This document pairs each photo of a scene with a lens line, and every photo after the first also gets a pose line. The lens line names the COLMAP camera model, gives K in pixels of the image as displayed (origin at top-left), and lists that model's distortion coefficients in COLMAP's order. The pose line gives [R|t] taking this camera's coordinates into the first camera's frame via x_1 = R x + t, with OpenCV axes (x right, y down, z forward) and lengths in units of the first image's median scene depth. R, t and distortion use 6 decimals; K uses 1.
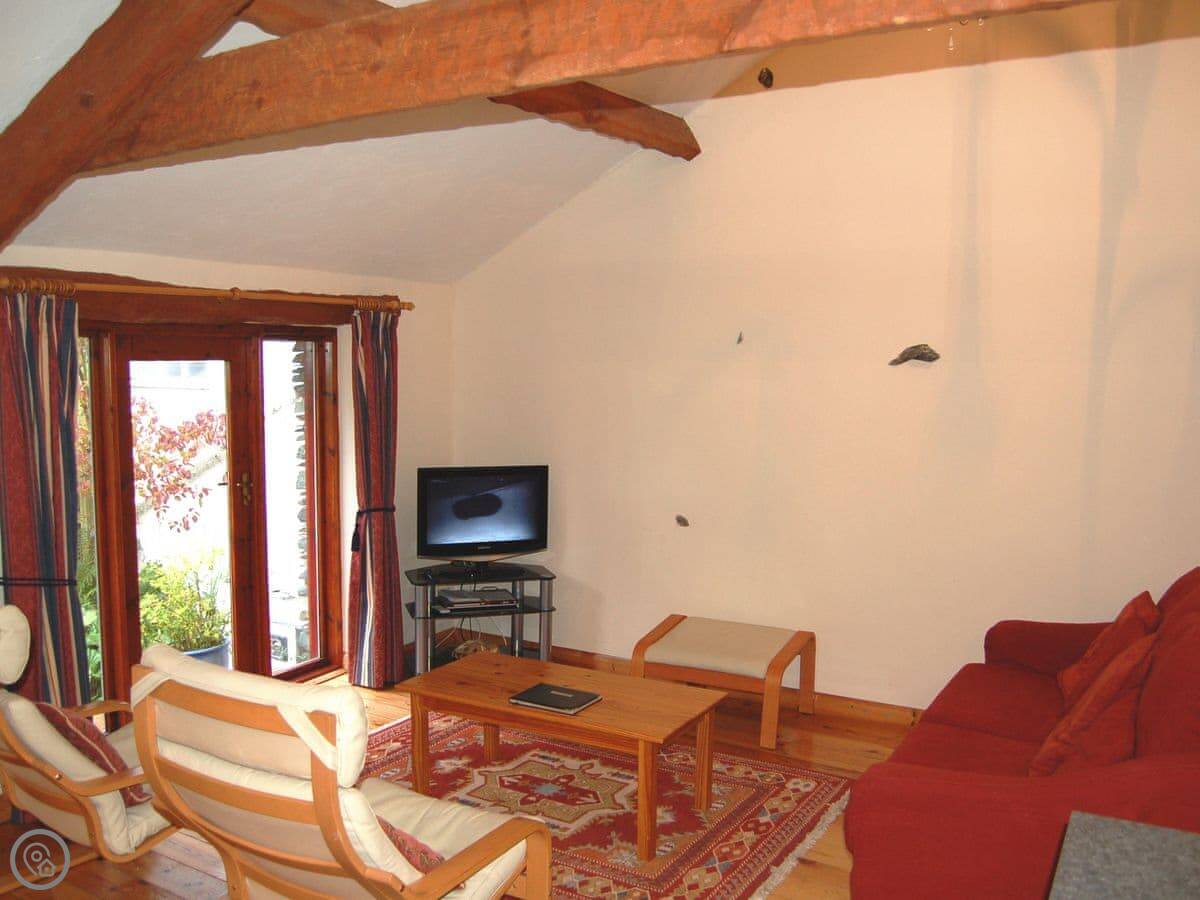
lens RADIAL K [[1076.7, 0, 575.1], [0, 1076.7, 461.7], [0, 0, 1]] dist [-0.048548, 0.011994]
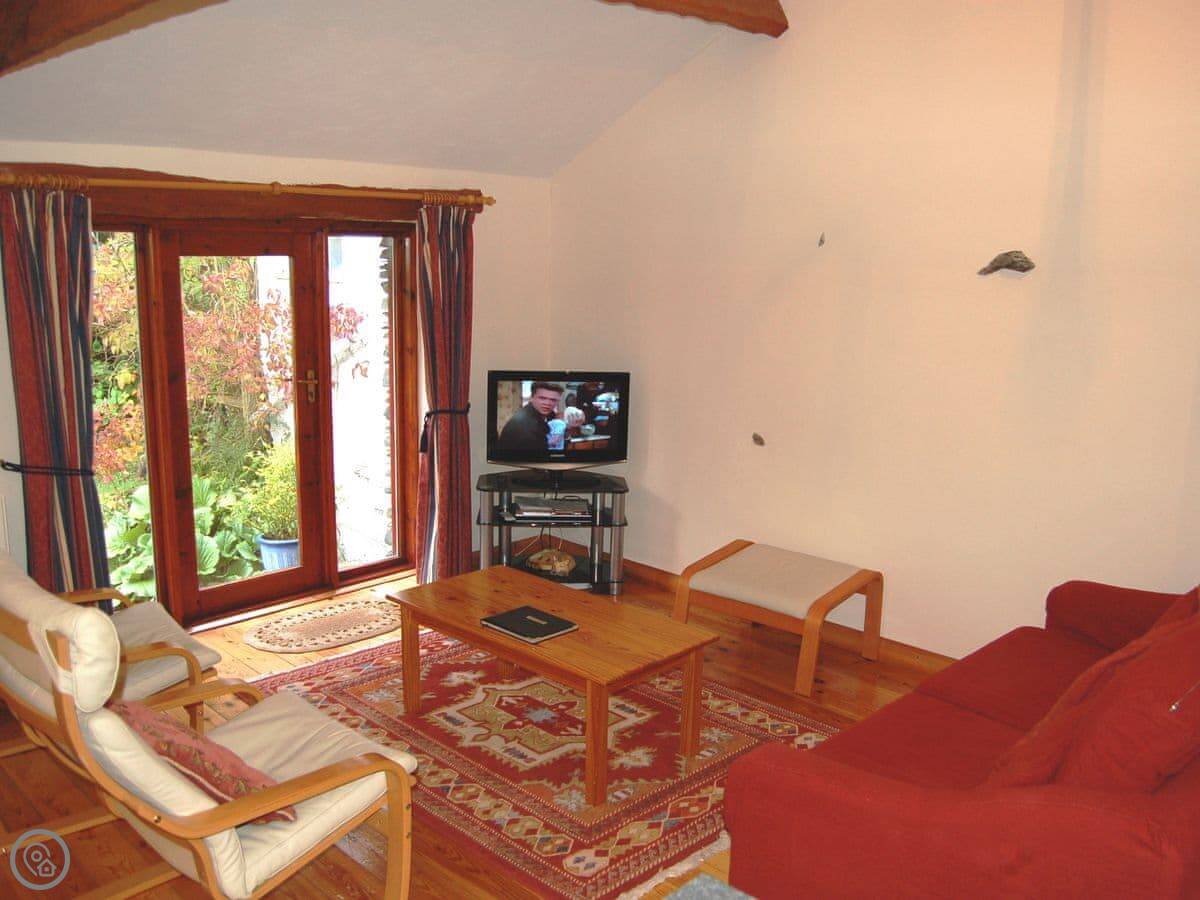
lens RADIAL K [[1076.7, 0, 602.6], [0, 1076.7, 452.3], [0, 0, 1]] dist [-0.048548, 0.011994]
pose [[0.974116, 0.056057, -0.218988, 0.201614], [-0.036576, 0.995085, 0.092025, -0.016384], [0.223070, -0.081634, 0.971378, 0.089119]]
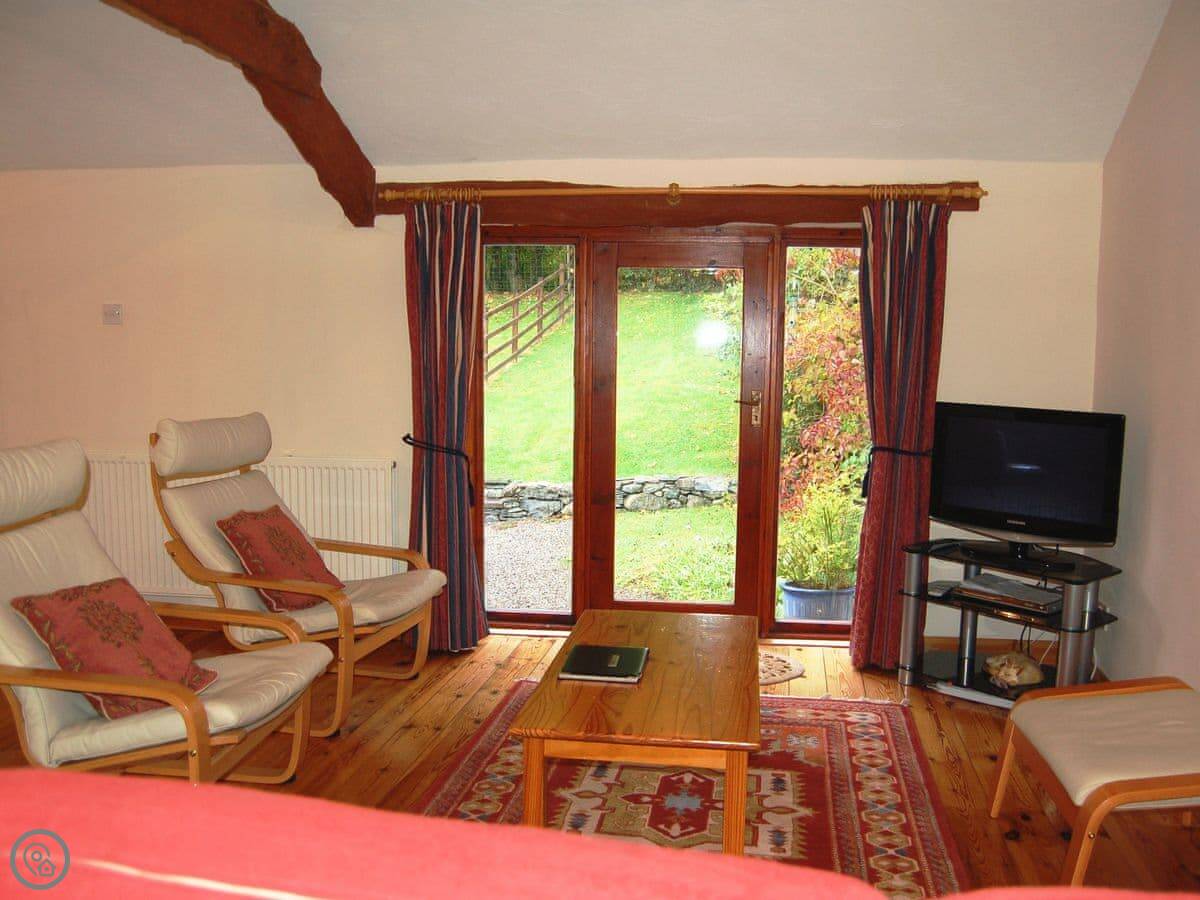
lens RADIAL K [[1076.7, 0, 607.7], [0, 1076.7, 449.5], [0, 0, 1]] dist [-0.048548, 0.011994]
pose [[0.394845, 0.093357, -0.913992, 0.545731], [-0.101793, 0.993144, 0.057467, 0.022717], [0.913091, 0.070348, 0.401641, 0.570471]]
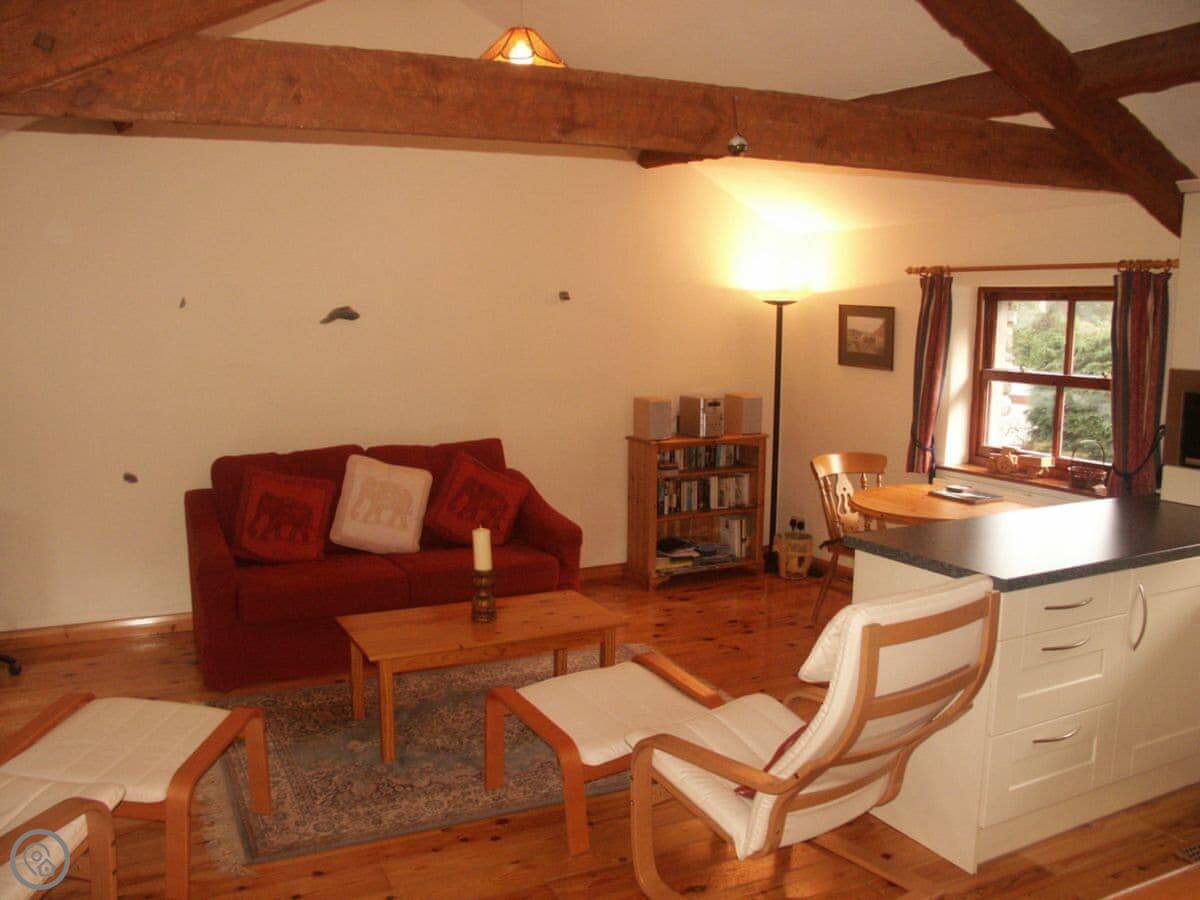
lens RADIAL K [[1017.9, 0, 598.4], [0, 1017.9, 451.3], [0, 0, 1]] dist [-0.020404, 0.006336]
pose [[0.513048, -0.131517, 0.848225, -0.587900], [0.094047, 0.990856, 0.096747, -0.027055], [-0.853192, 0.030137, 0.520725, 0.112229]]
